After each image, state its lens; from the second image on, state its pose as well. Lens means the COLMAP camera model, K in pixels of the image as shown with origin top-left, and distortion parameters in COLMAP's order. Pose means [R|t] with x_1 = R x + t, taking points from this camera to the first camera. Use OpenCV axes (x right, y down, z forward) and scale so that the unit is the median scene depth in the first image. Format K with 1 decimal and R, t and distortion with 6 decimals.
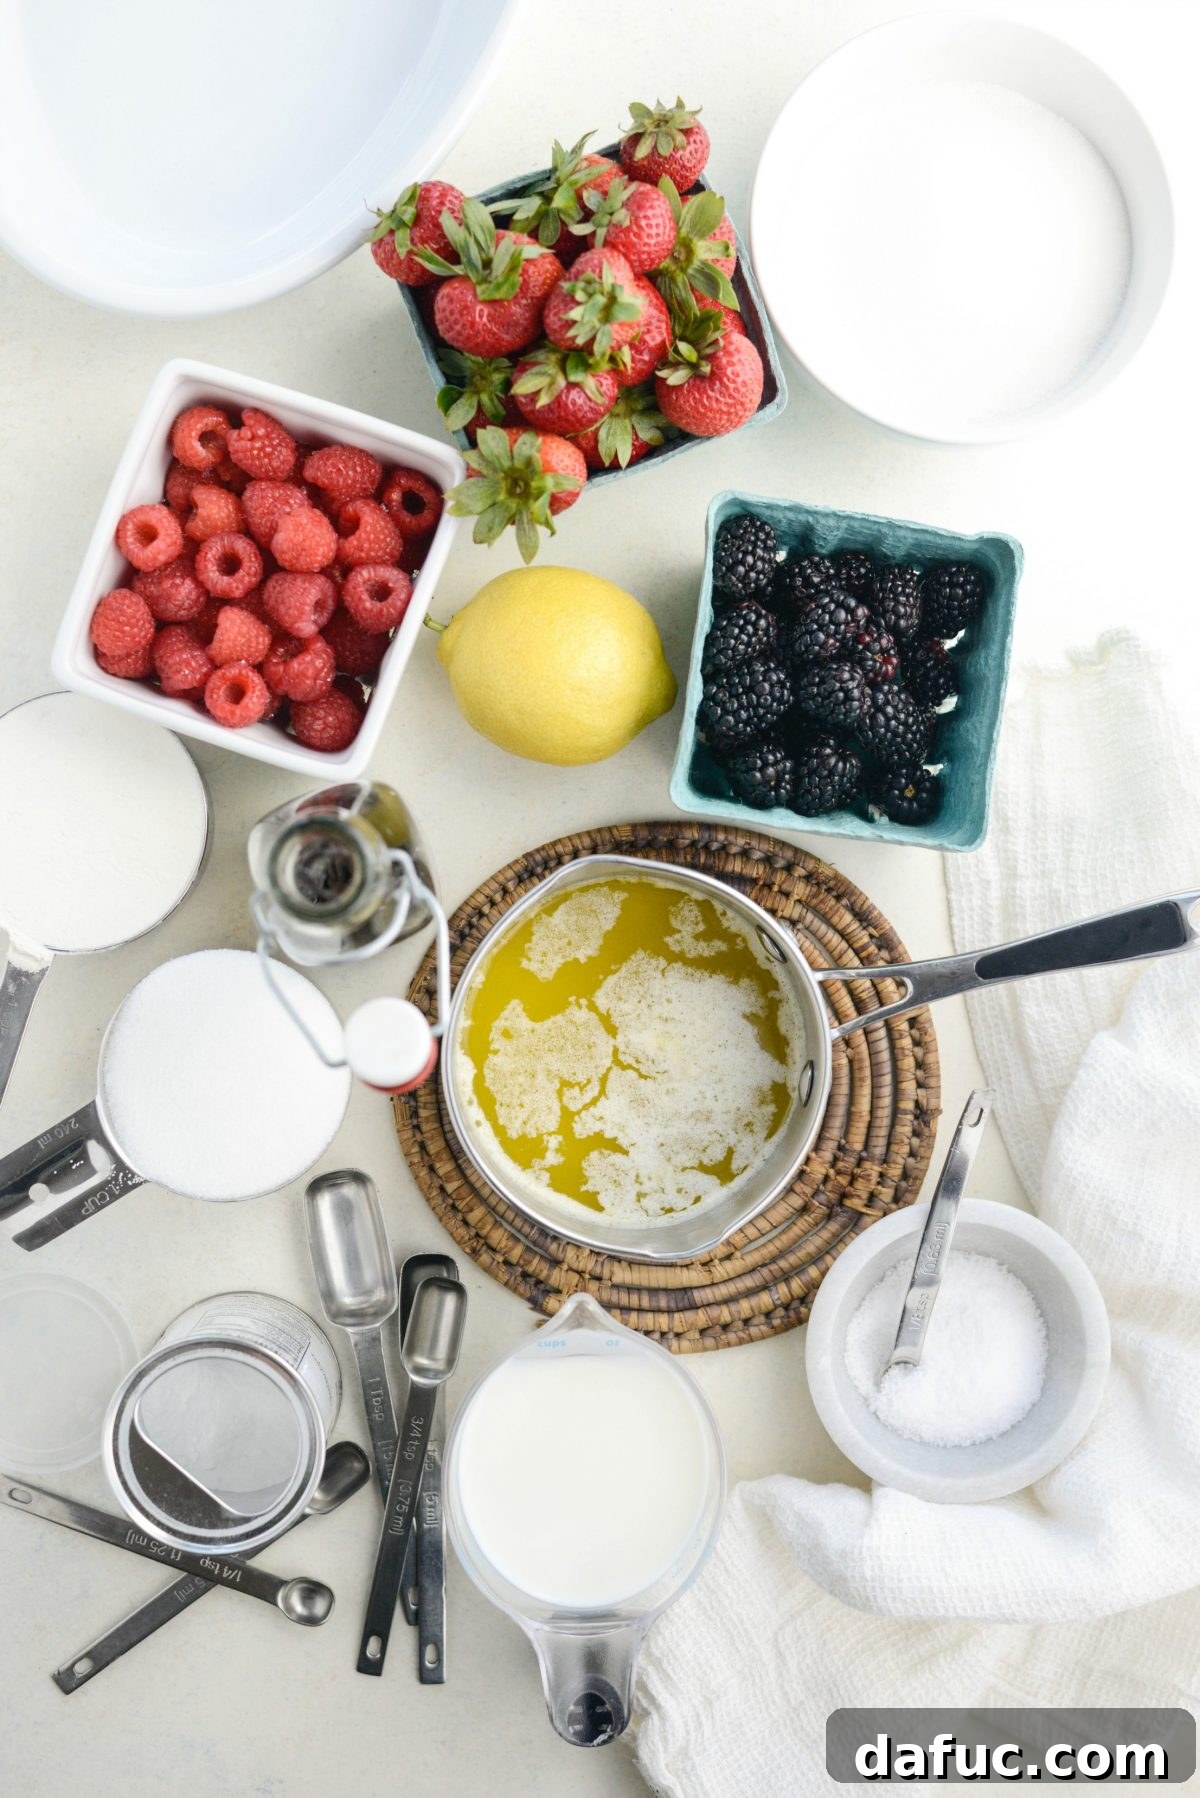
lens RADIAL K [[2931.8, 0, 602.7], [0, 2931.8, 896.6], [0, 0, 1]] dist [-0.179117, 0.833627]
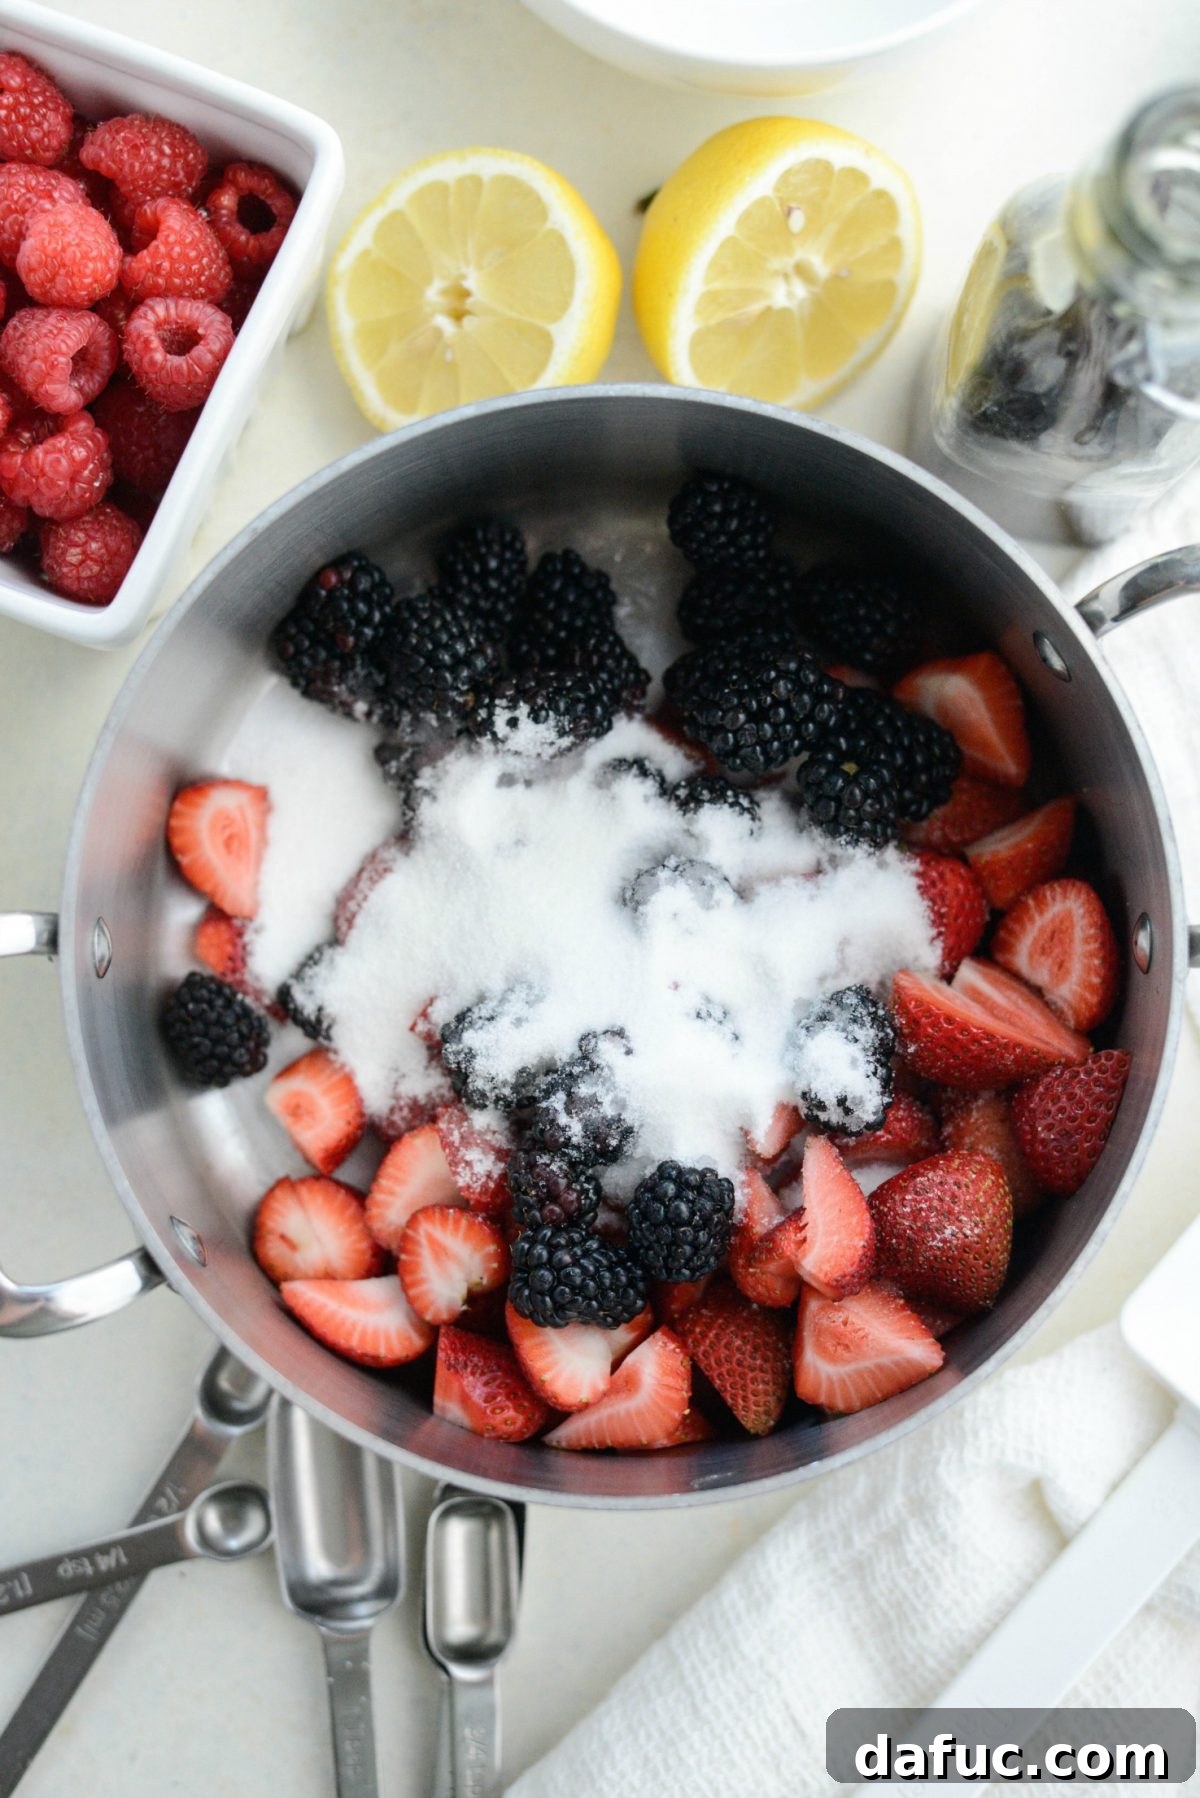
lens RADIAL K [[2931.8, 0, 602.7], [0, 2931.8, 896.6], [0, 0, 1]] dist [-0.179117, 0.833627]
pose [[0.998235, 0.058913, -0.007464, 0.022817], [-0.059002, 0.998182, -0.012296, 0.014090], [0.006726, 0.012715, 0.999897, 0.388113]]
